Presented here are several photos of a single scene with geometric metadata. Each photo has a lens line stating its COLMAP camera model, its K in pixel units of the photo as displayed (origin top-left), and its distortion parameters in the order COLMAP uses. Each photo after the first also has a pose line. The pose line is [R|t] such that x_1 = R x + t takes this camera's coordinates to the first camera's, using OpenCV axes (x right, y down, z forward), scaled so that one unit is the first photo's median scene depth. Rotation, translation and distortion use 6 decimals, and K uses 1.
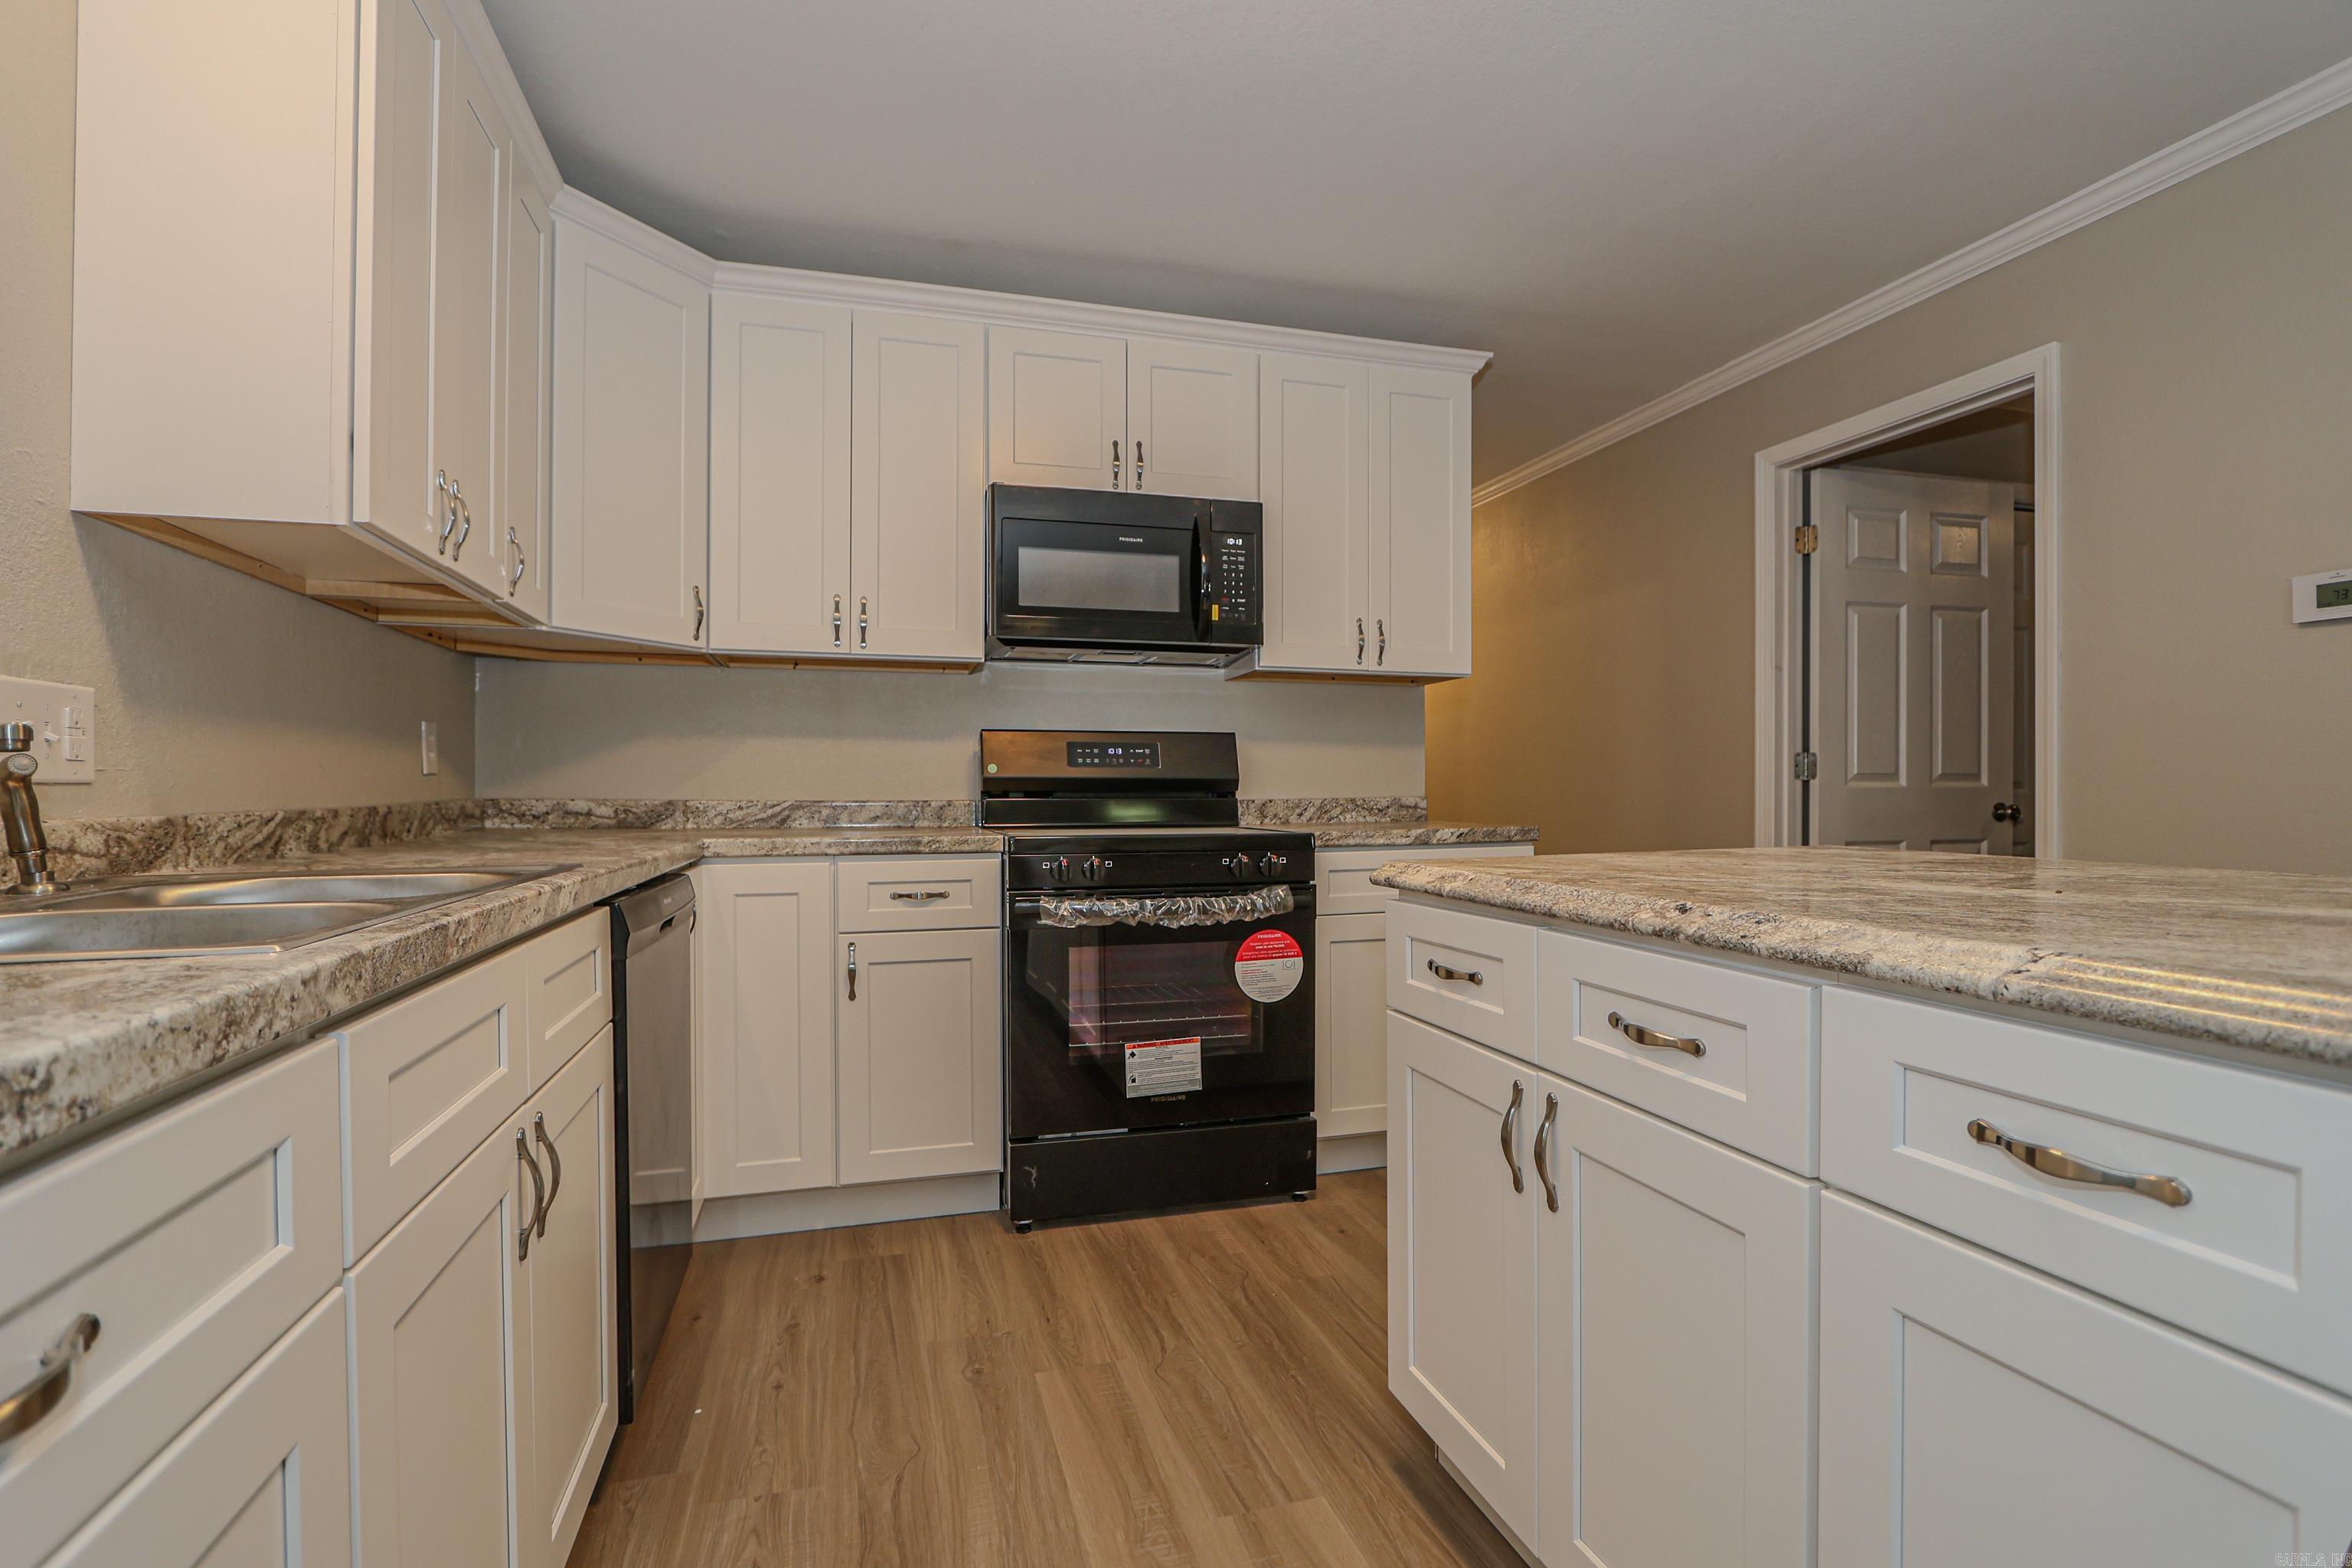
lens RADIAL K [[1095.0, 0, 1156.3], [0, 1095.0, 794.1], [0, 0, 1]] dist [-0.014315, 0.000878]
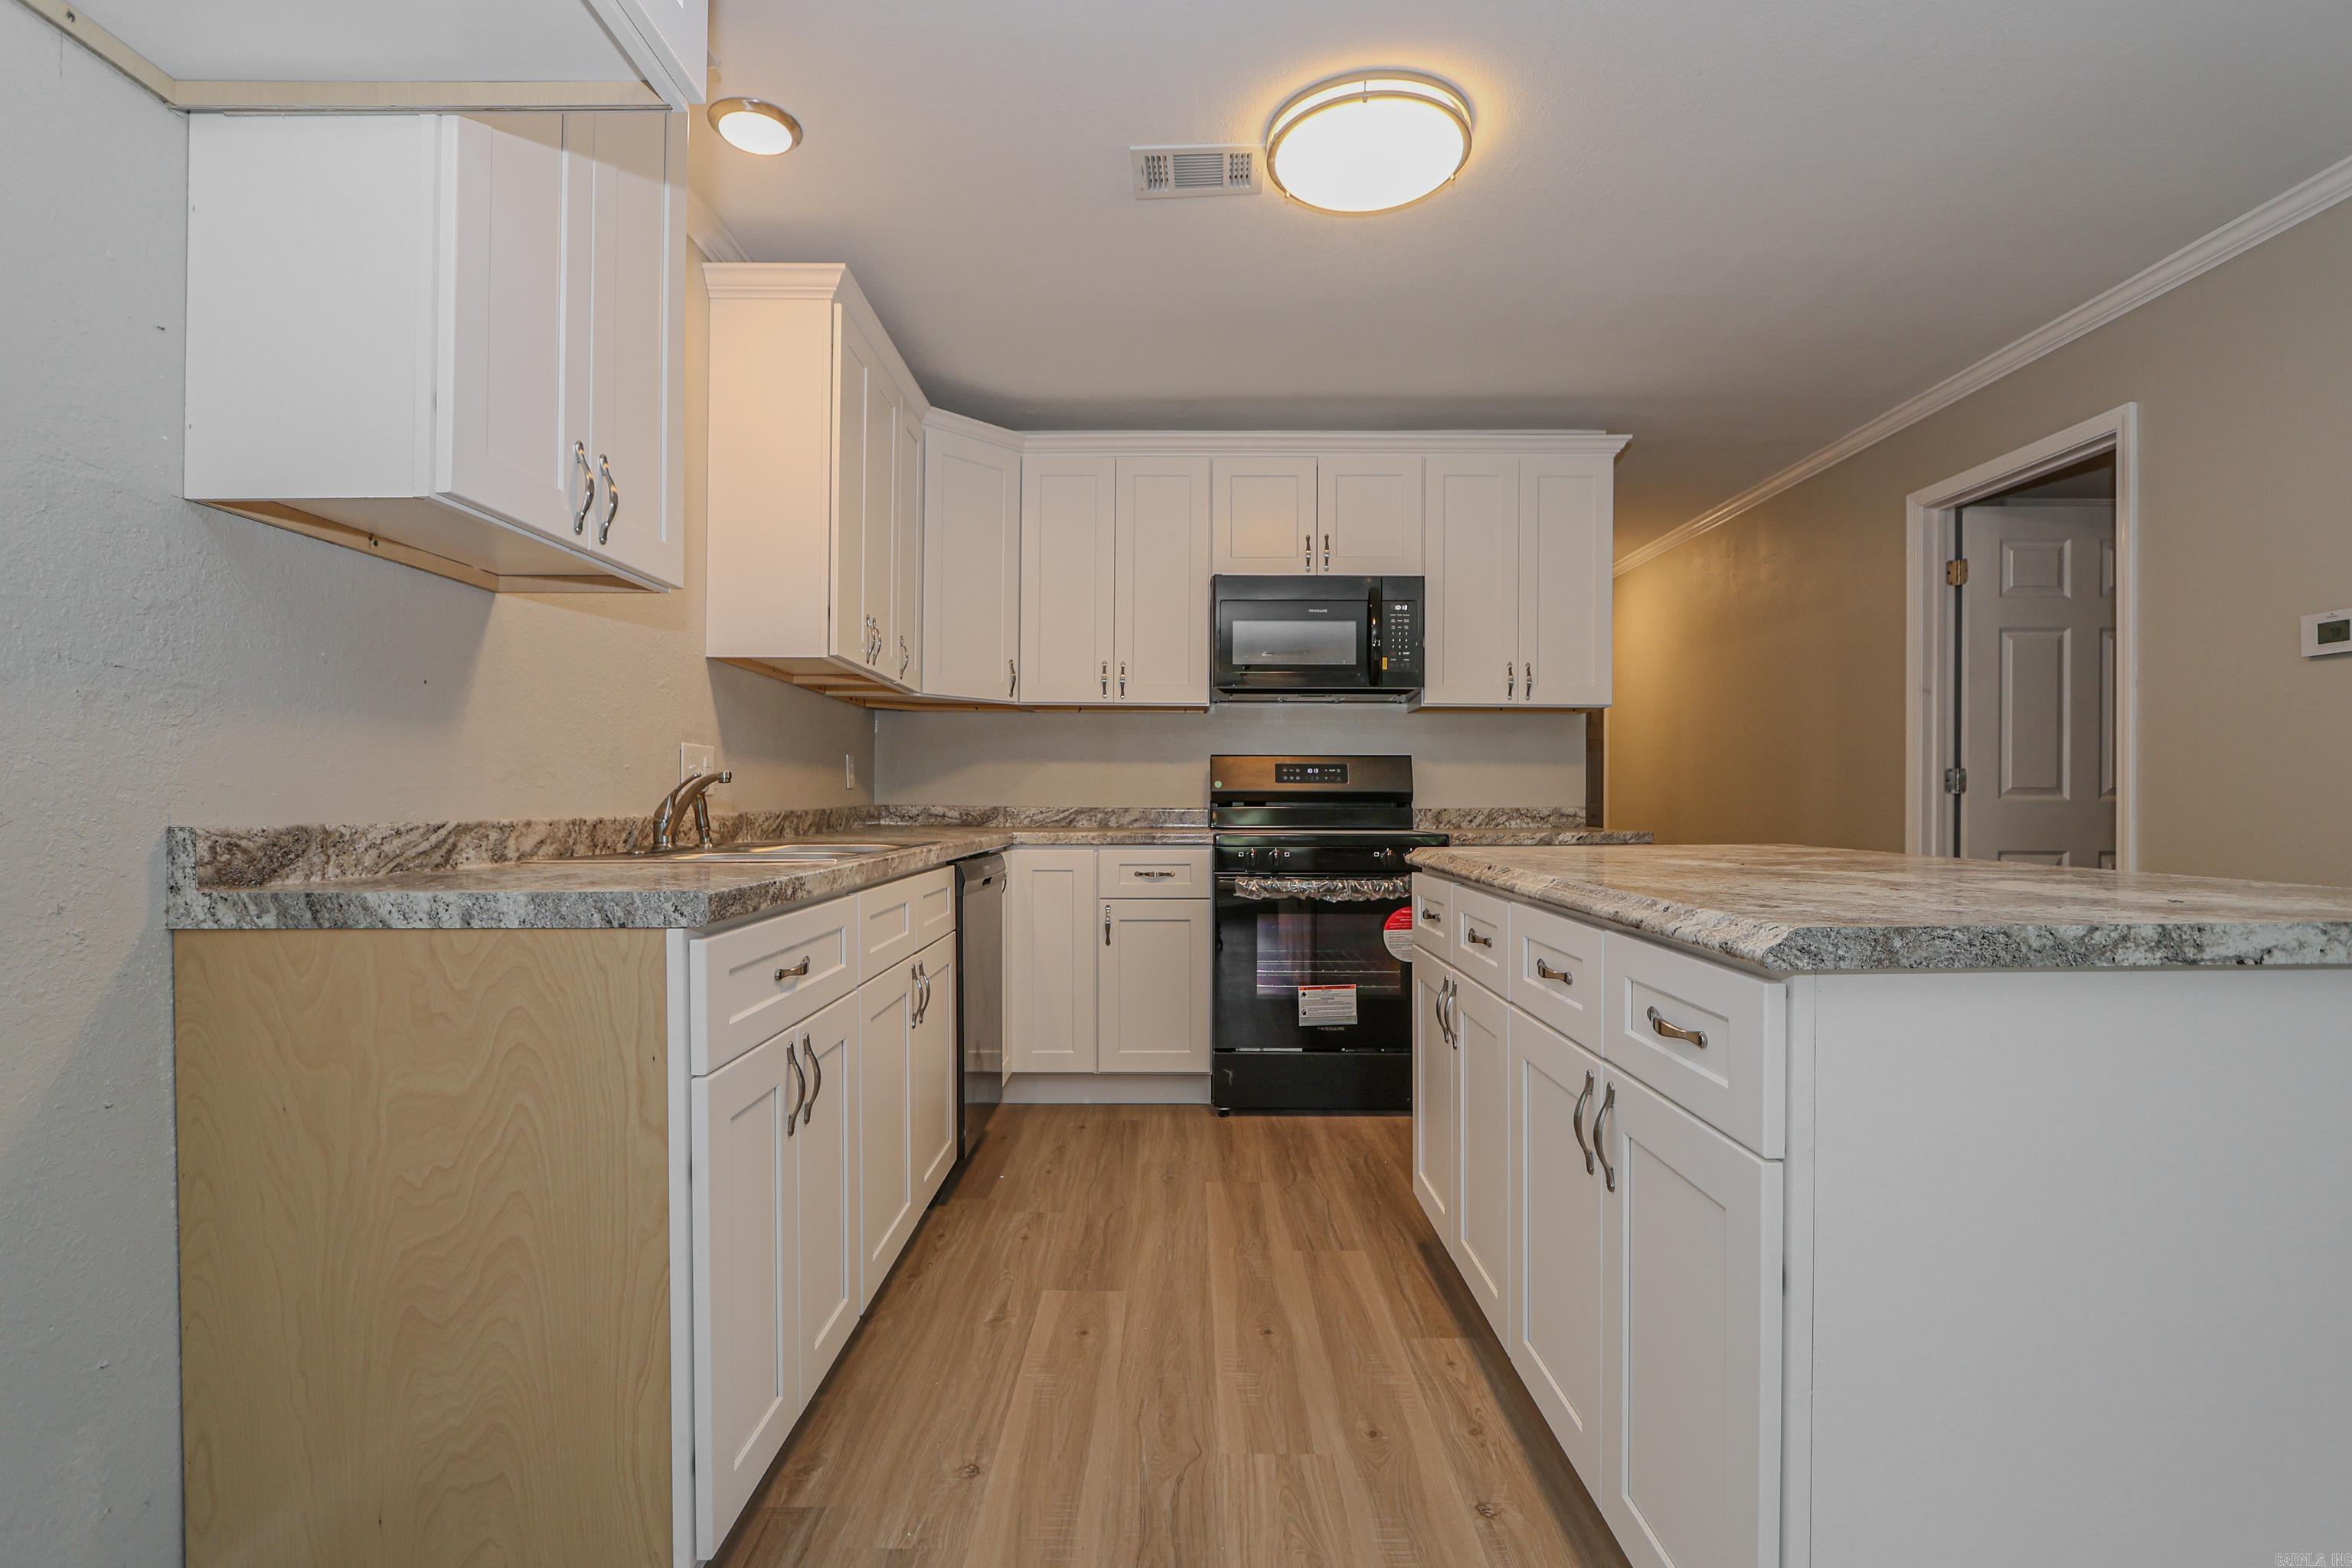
lens RADIAL K [[1095.0, 0, 1156.6], [0, 1095.0, 799.9], [0, 0, 1]] dist [-0.014315, 0.000878]
pose [[0.958824, 0.003474, -0.283980, 0.181221], [-0.004511, 0.999985, -0.002996, 0.000204], [0.283966, 0.004153, 0.958825, -0.348631]]
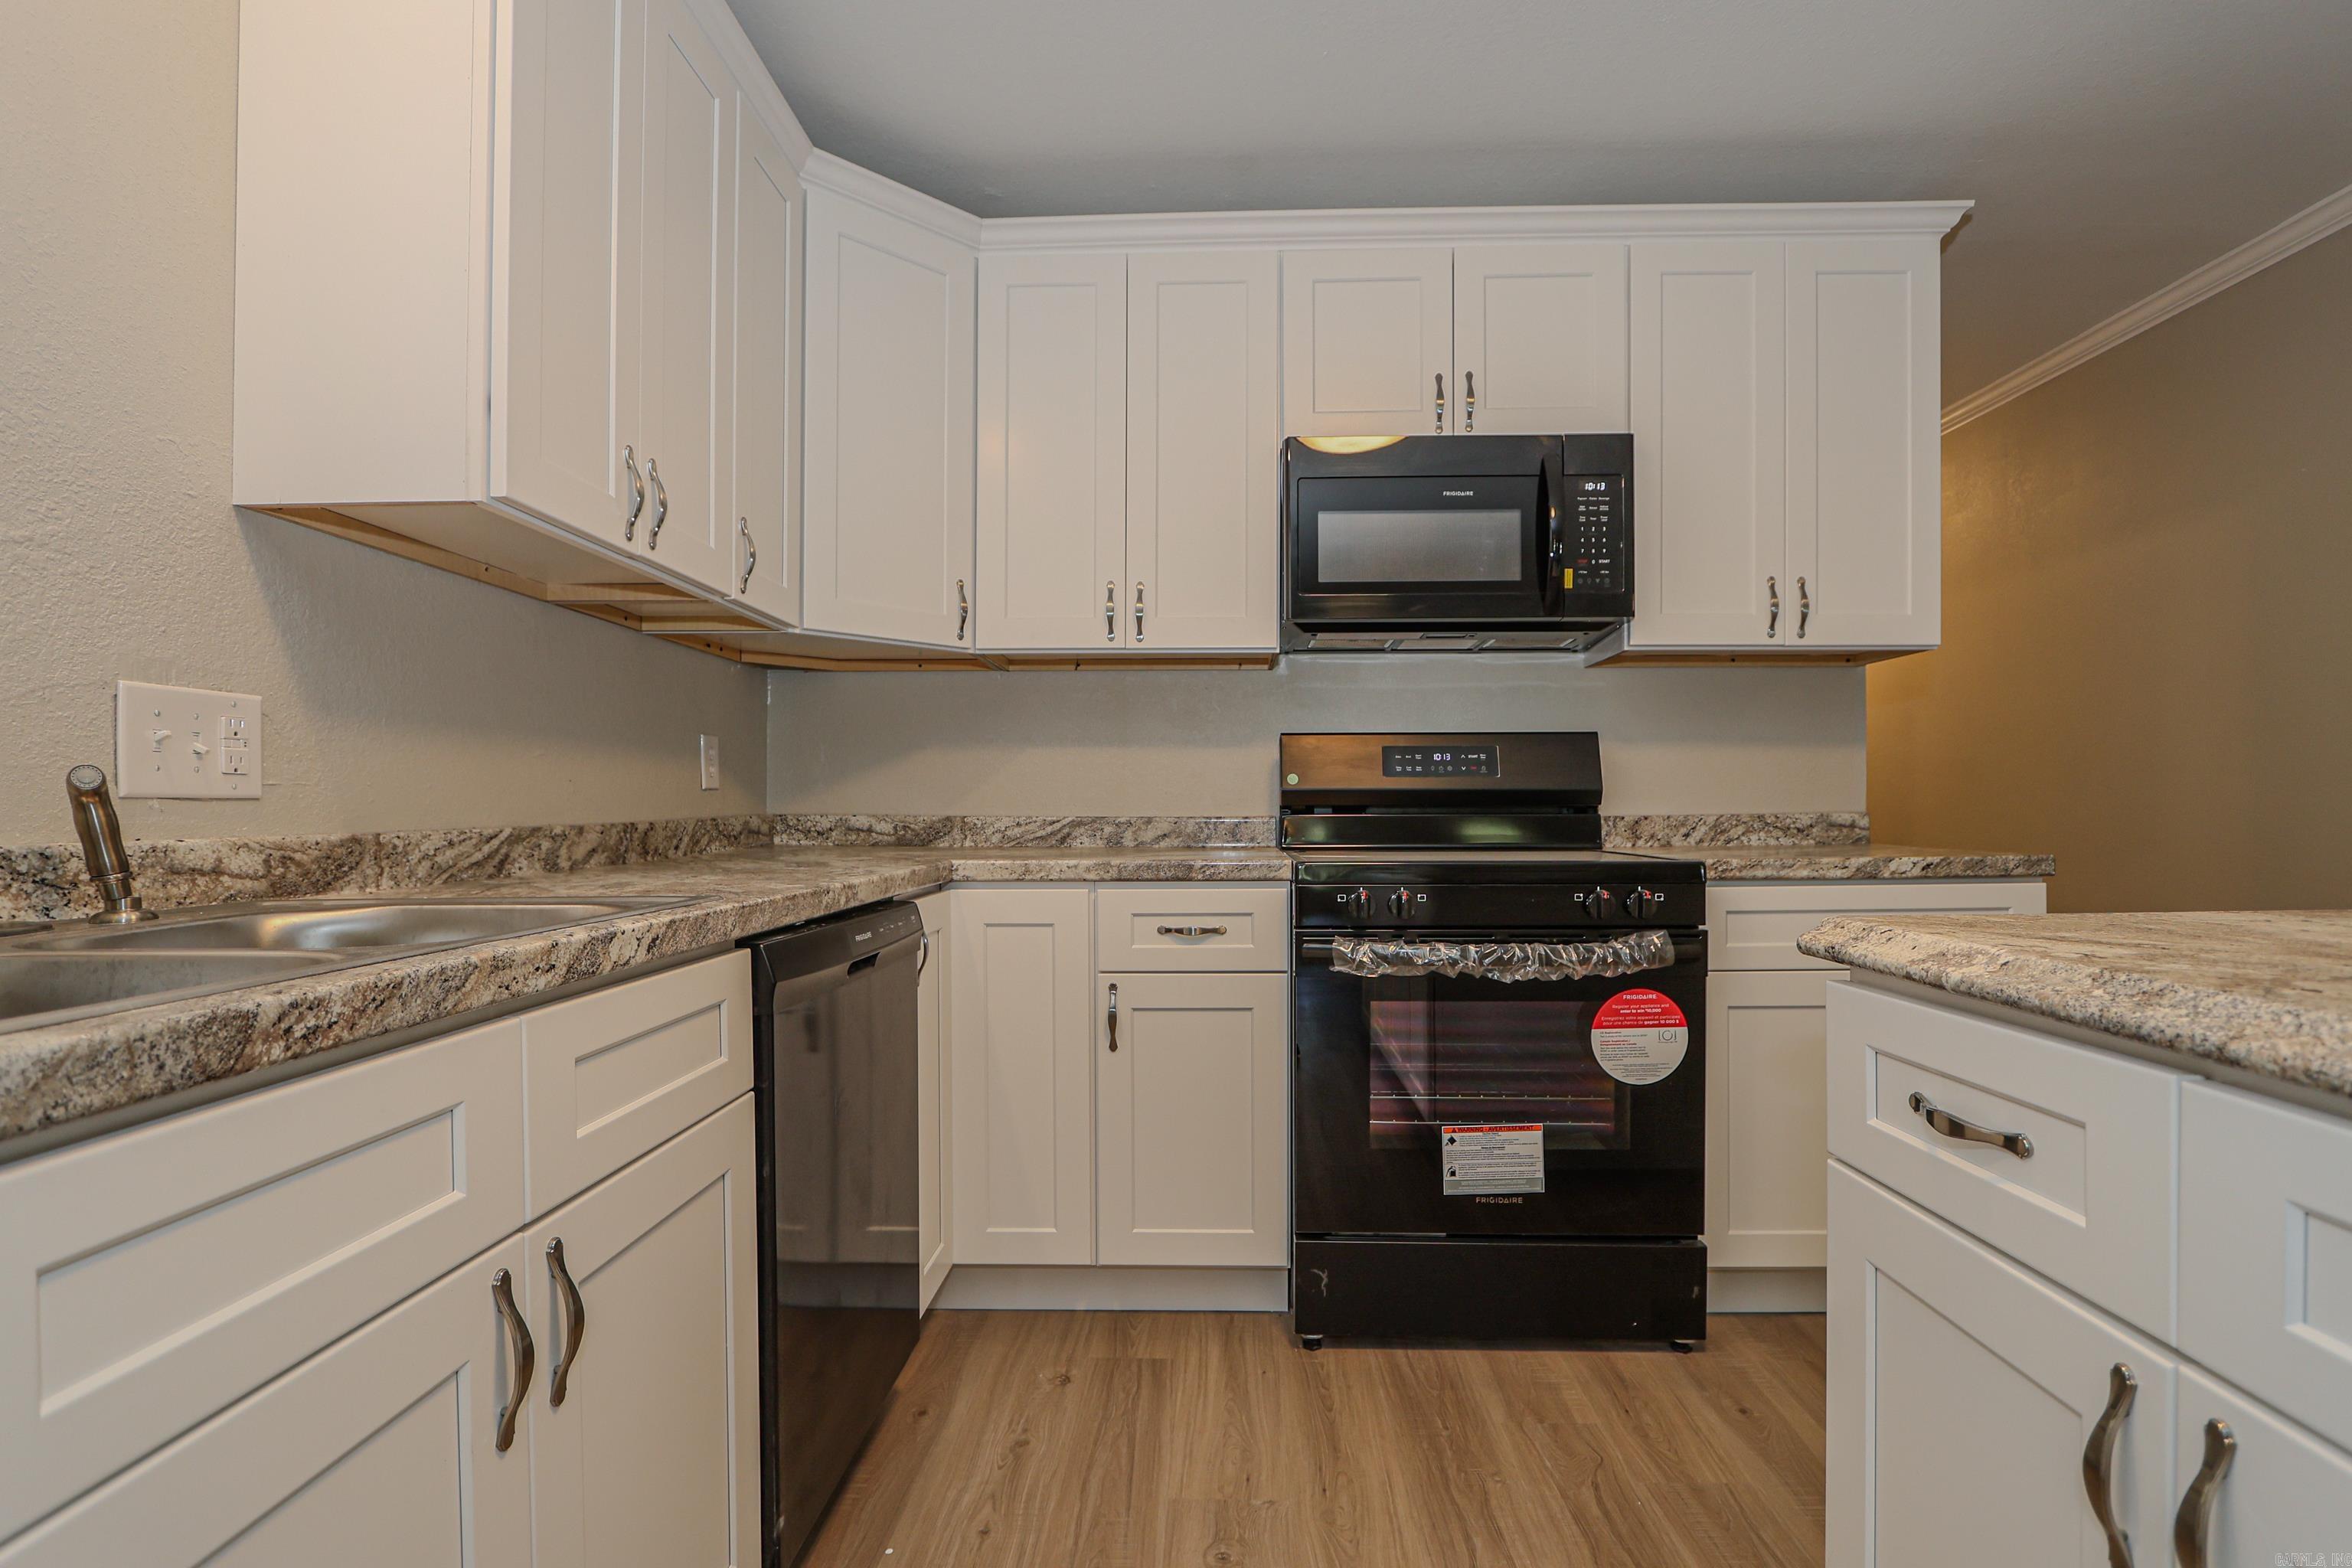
lens RADIAL K [[1095.0, 0, 1184.7], [0, 1095.0, 813.9], [0, 0, 1]] dist [-0.014315, 0.000878]
pose [[0.954012, 0.001293, -0.299767, 0.029090], [0.000323, 0.999986, 0.005342, -0.000921], [0.299769, -0.005193, 0.953998, 0.186249]]
